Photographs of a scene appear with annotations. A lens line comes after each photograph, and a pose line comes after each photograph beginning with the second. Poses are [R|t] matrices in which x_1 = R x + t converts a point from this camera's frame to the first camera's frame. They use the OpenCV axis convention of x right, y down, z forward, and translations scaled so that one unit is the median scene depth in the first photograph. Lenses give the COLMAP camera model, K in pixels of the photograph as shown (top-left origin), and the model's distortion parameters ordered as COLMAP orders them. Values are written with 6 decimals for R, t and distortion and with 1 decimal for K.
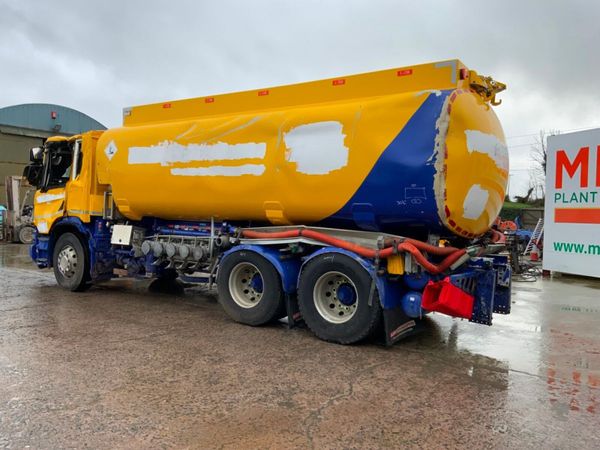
lens RADIAL K [[500.7, 0, 298.8], [0, 500.7, 222.6], [0, 0, 1]] dist [0.070113, -0.134143]
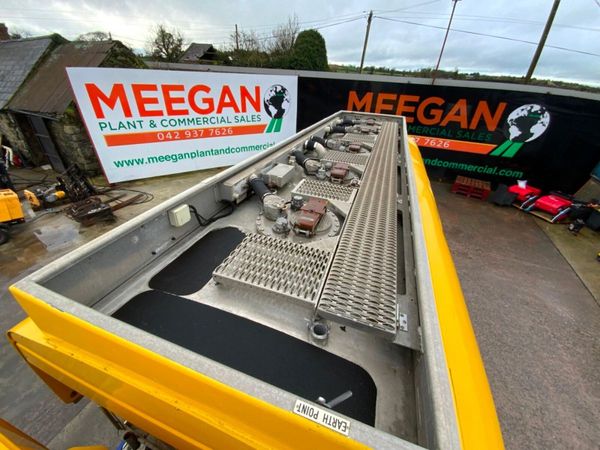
lens RADIAL K [[244.1, 0, 300.7], [0, 244.1, 227.0], [0, 0, 1]] dist [-0.003880, -0.001870]
pose [[-0.262551, -0.548848, 0.793620, -0.498946], [-0.036402, 0.827522, 0.560251, -0.421554], [-0.964231, 0.118205, -0.237246, 1.482254]]
